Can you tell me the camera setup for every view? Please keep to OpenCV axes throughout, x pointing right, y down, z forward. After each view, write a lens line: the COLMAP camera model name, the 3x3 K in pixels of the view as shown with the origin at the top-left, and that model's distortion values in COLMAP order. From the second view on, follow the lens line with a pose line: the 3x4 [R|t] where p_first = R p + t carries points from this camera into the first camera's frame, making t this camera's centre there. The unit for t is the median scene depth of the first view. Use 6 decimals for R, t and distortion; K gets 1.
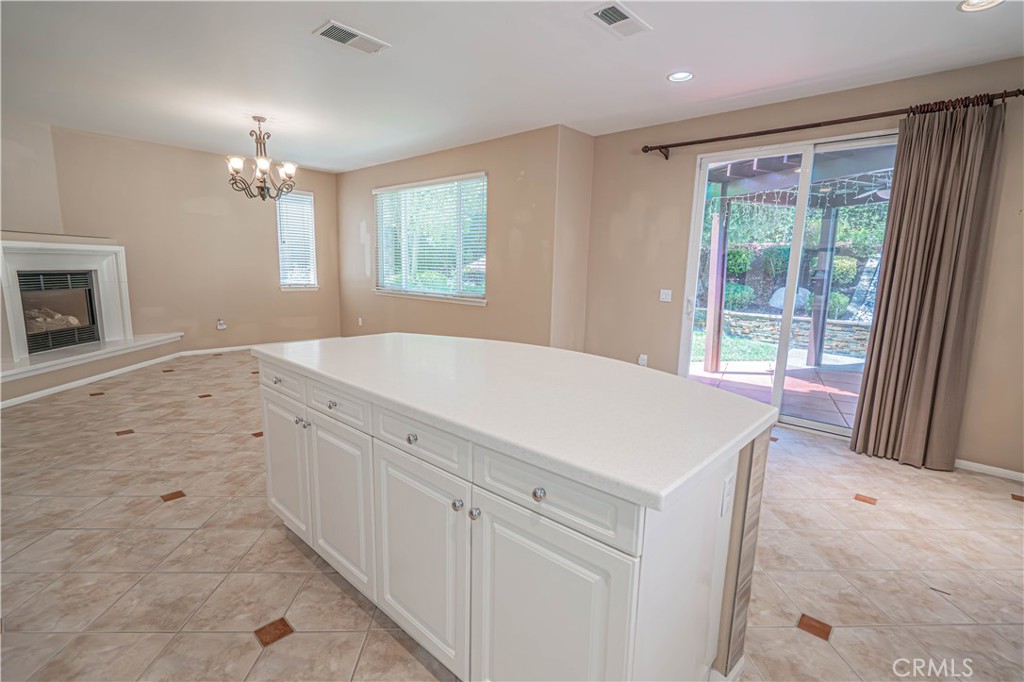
lens RADIAL K [[460.7, 0, 517.1], [0, 460.7, 340.8], [0, 0, 1]] dist [-0.000416, 0.000255]
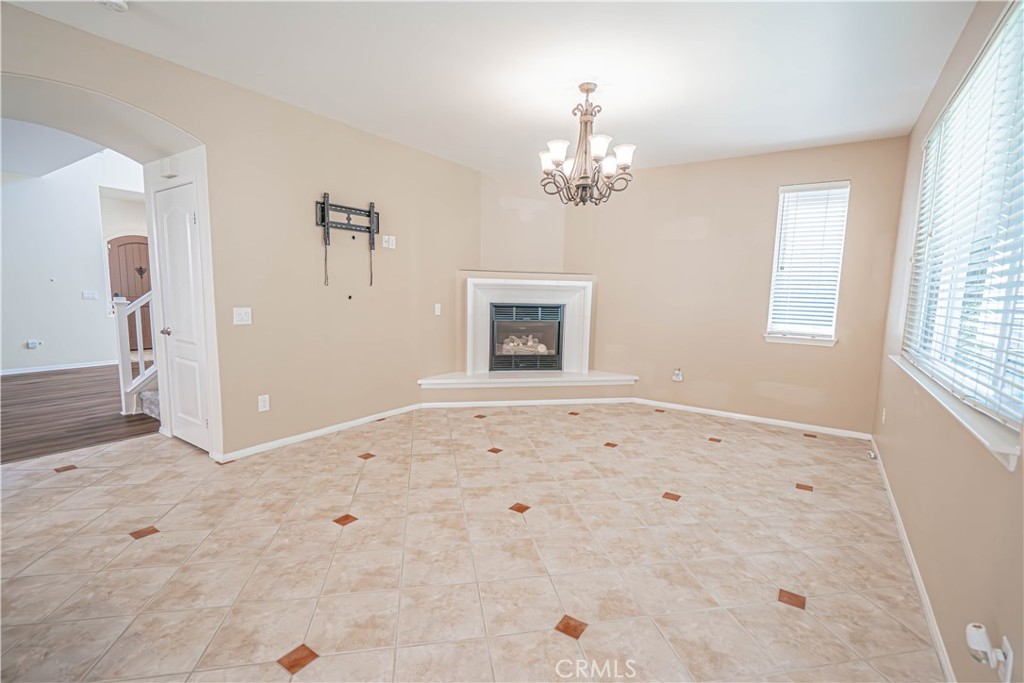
lens RADIAL K [[460.7, 0, 511.5], [0, 460.7, 345.9], [0, 0, 1]] dist [-0.000416, 0.000255]
pose [[0.145641, 0.097903, -0.984481, 0.140065], [-0.177439, 0.981541, 0.071361, -0.132232], [0.973296, 0.164292, 0.160324, 0.847219]]
